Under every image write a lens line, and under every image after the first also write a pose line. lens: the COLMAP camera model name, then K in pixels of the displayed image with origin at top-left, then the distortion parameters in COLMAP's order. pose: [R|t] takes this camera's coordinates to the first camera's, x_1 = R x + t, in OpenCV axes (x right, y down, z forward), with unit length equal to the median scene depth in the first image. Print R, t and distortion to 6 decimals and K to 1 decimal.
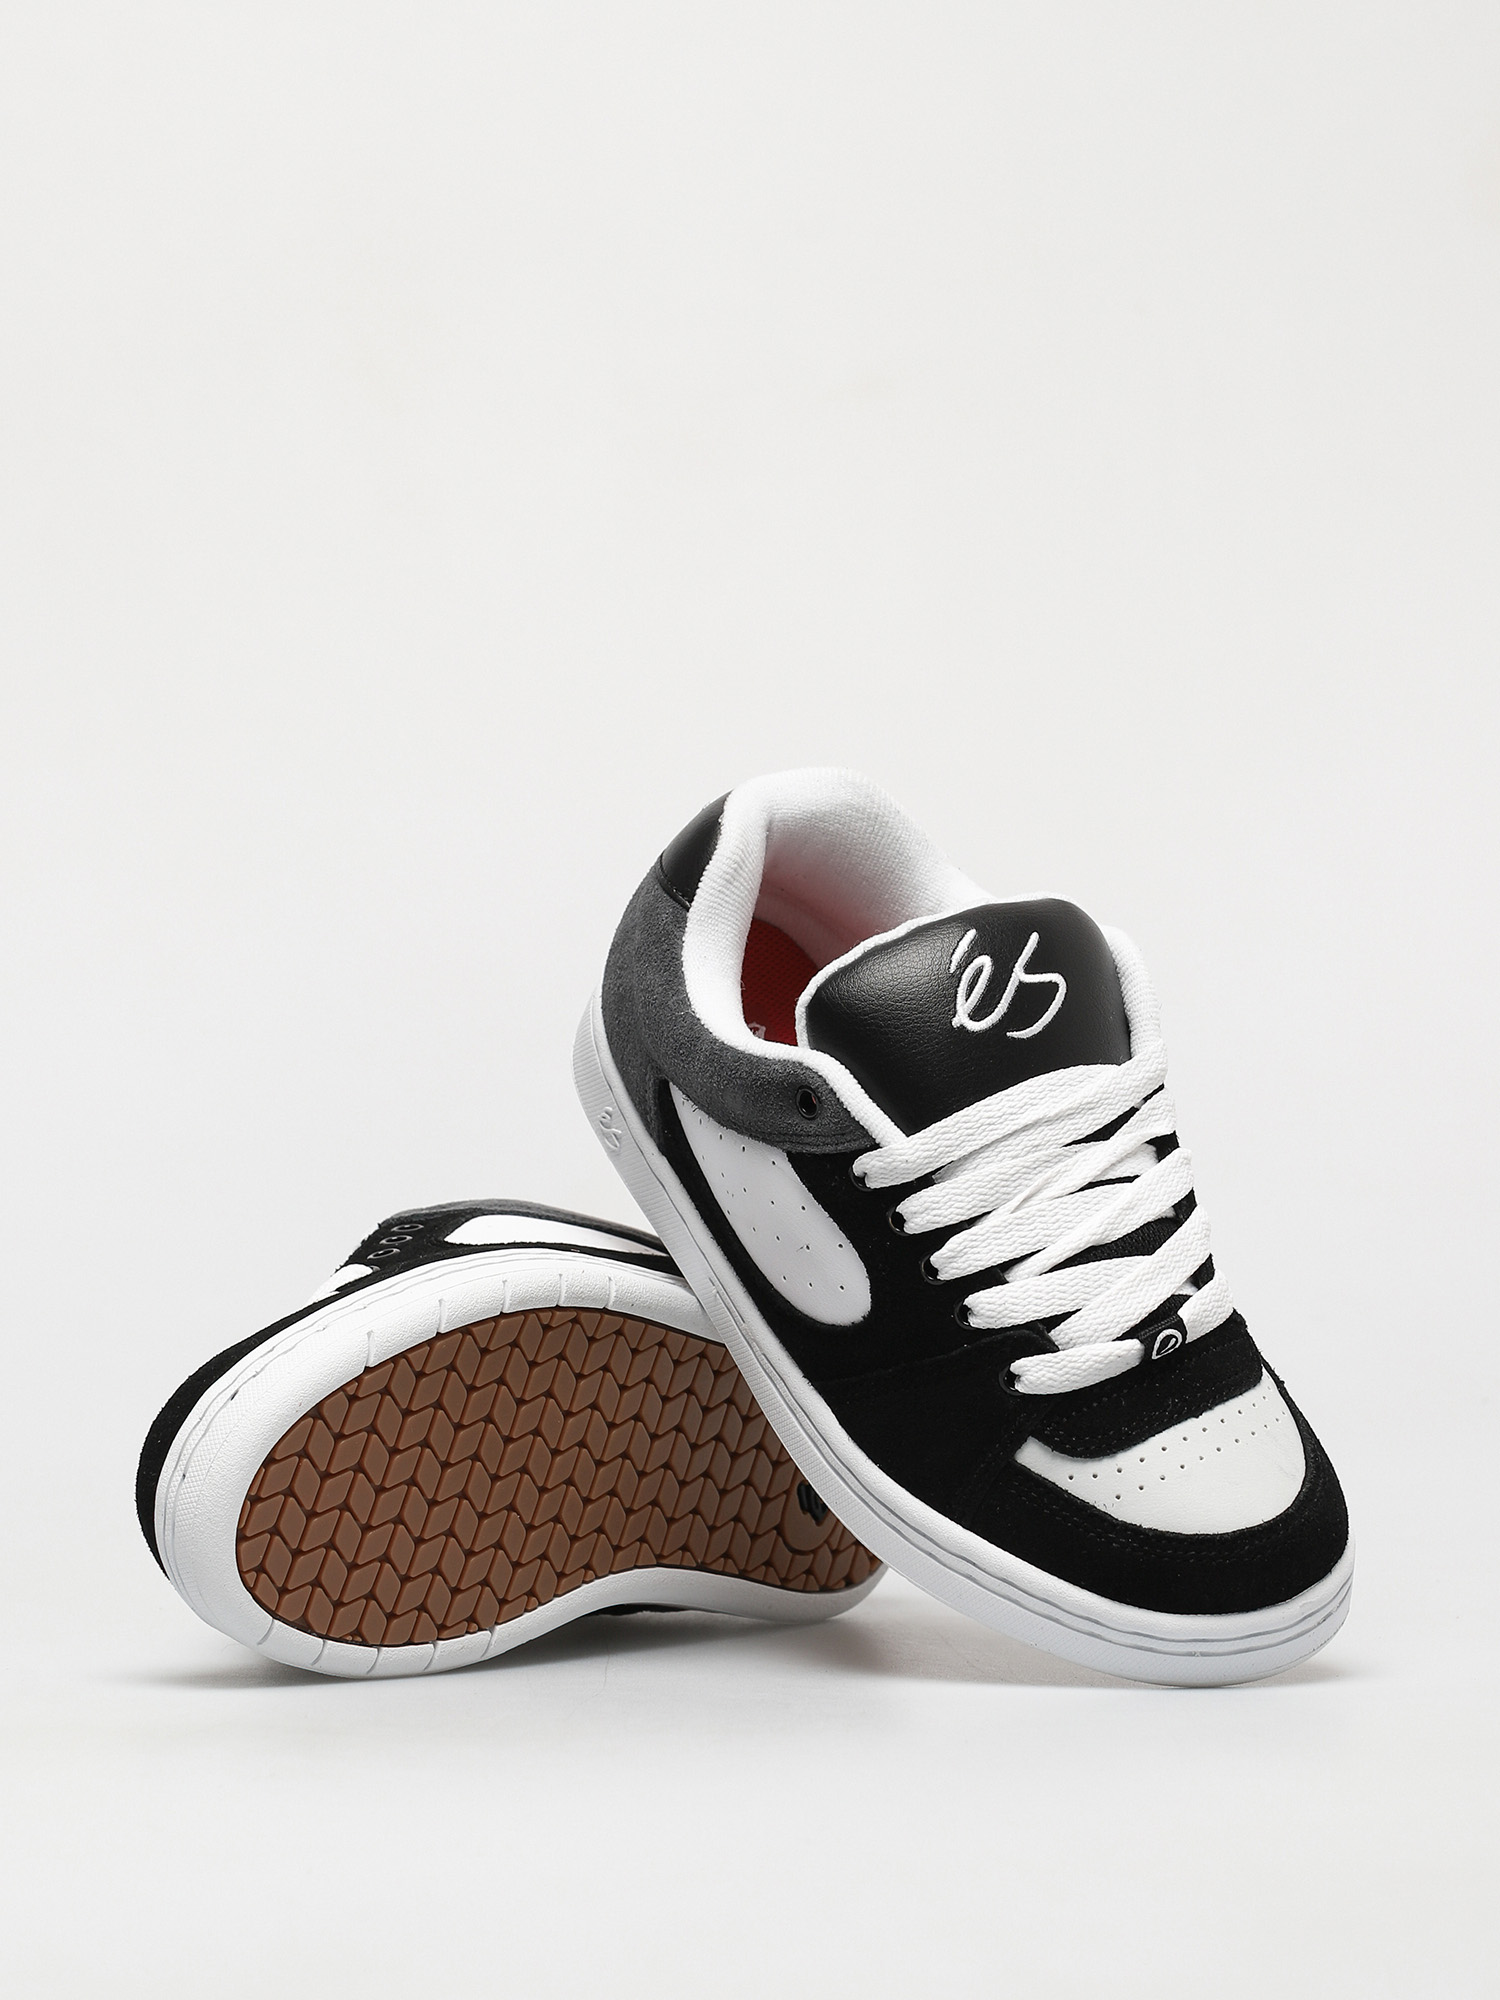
lens RADIAL K [[7587.4, 0, 750.0], [0, 7587.4, 1000.0], [0, 0, 1]] dist [-1.170061, 34.328617]
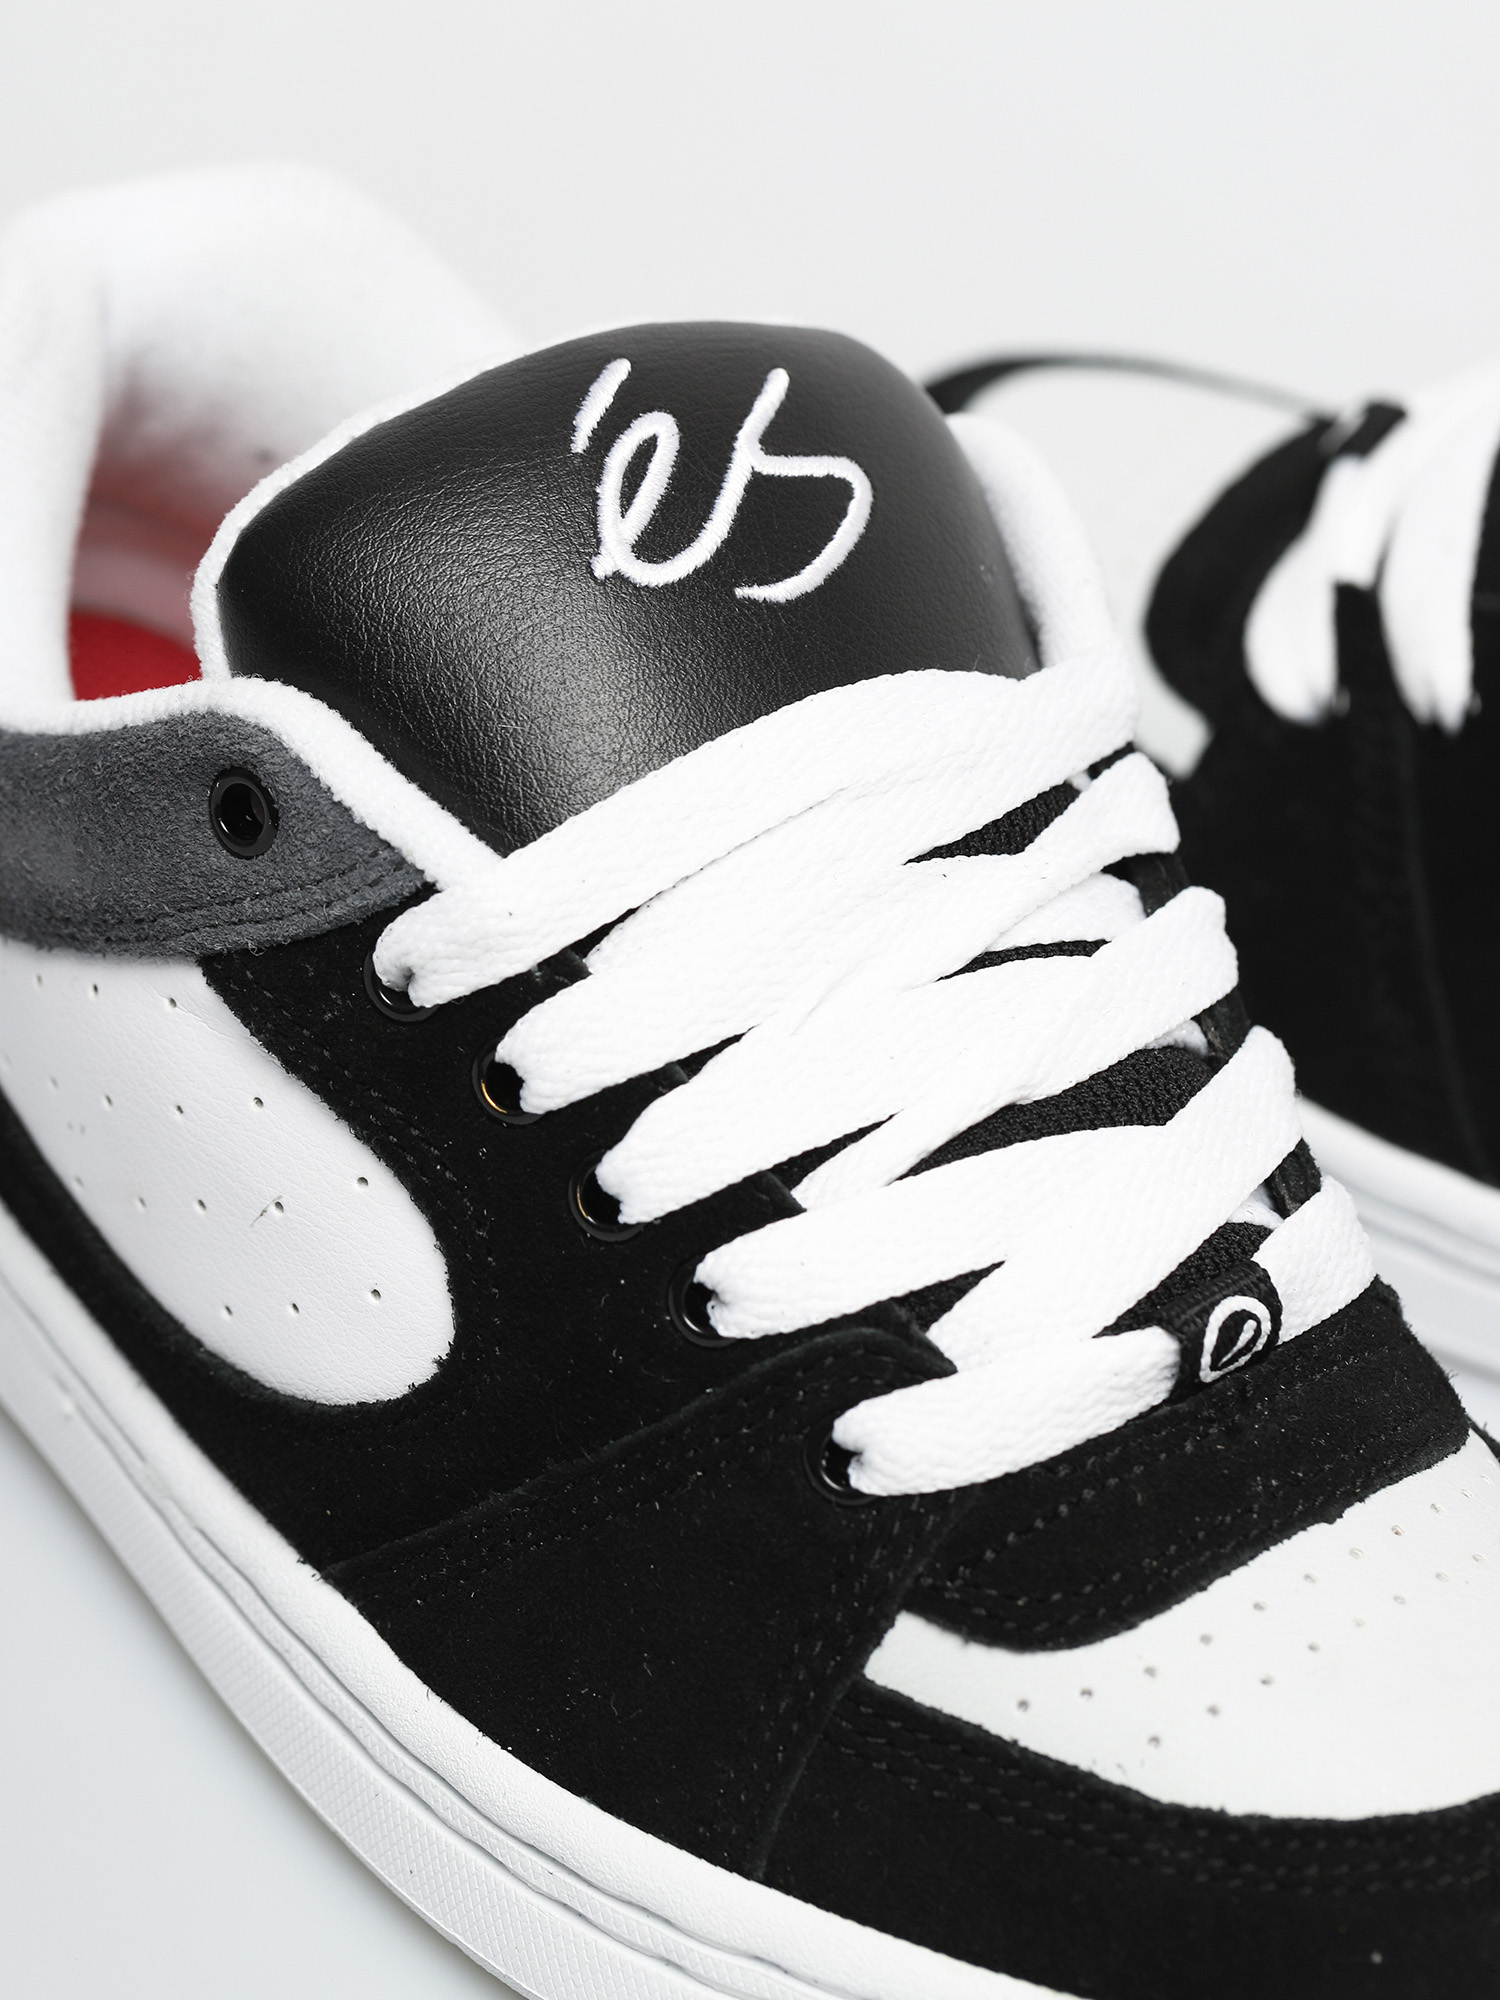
lens RADIAL K [[7587.4, 0, 750.0], [0, 7587.4, 1000.0], [0, 0, 1]] dist [-1.170061, 34.328617]
pose [[0.993567, -0.087895, 0.071404, 0.005115], [0.096968, 0.986014, -0.135550, 0.077914], [-0.058491, 0.141602, 0.988194, 0.620430]]
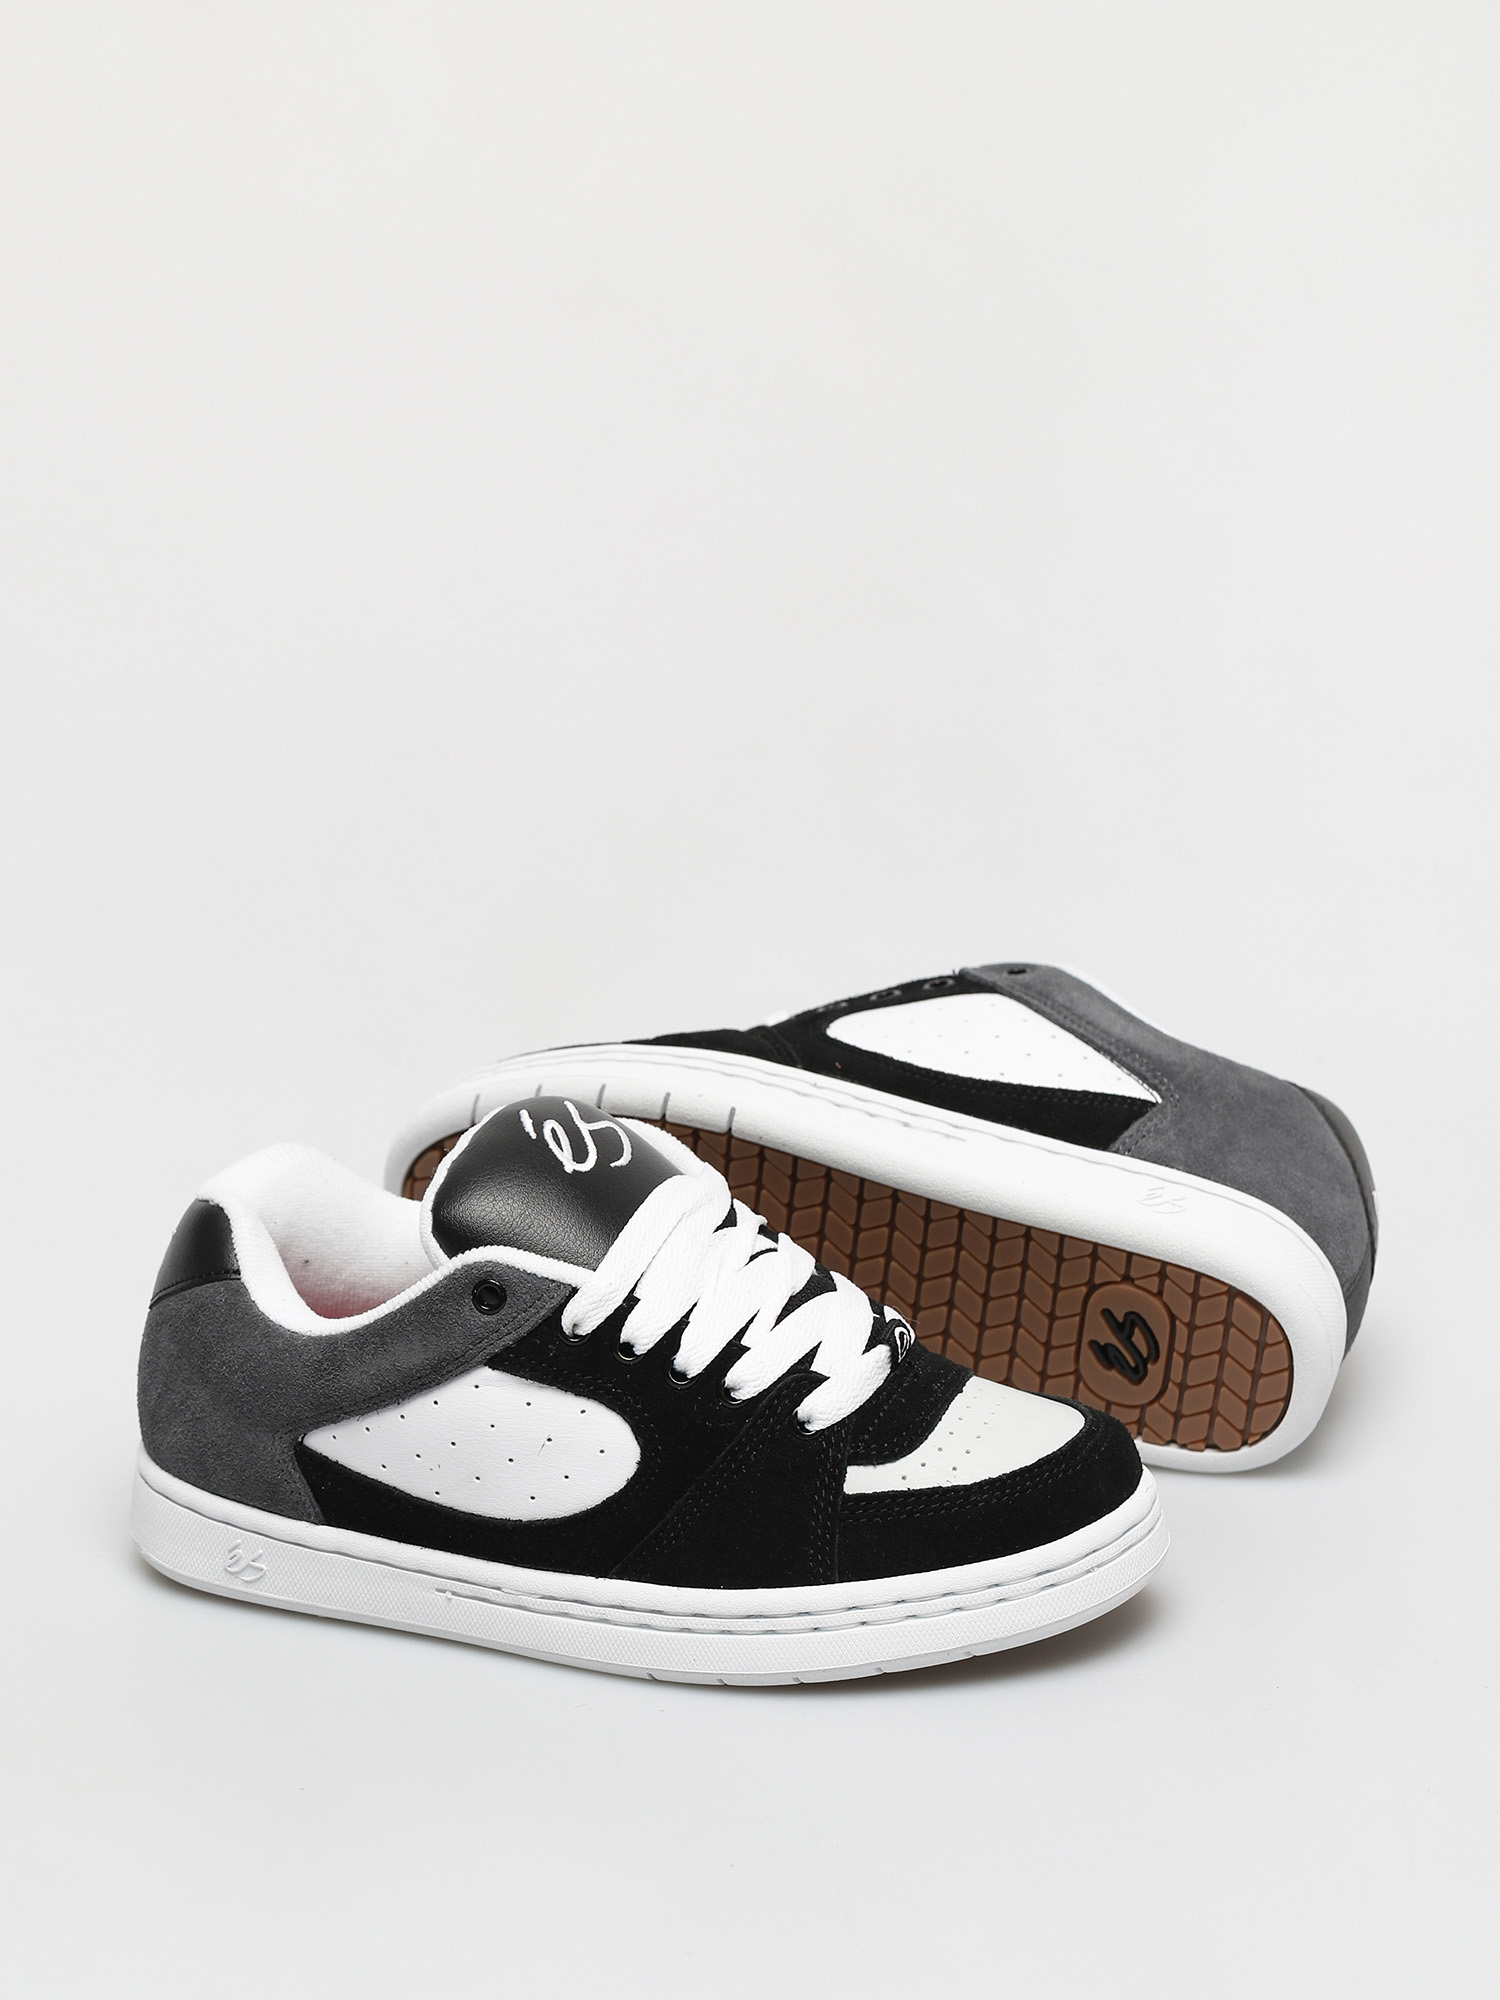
lens RADIAL K [[7587.4, 0, 750.0], [0, 7587.4, 1000.0], [0, 0, 1]] dist [-1.170061, 34.328617]
pose [[0.791628, -0.368535, 0.487348, -0.443777], [0.530189, 0.810764, -0.248115, 0.251280], [-0.303685, 0.454801, 0.837217, 0.125244]]
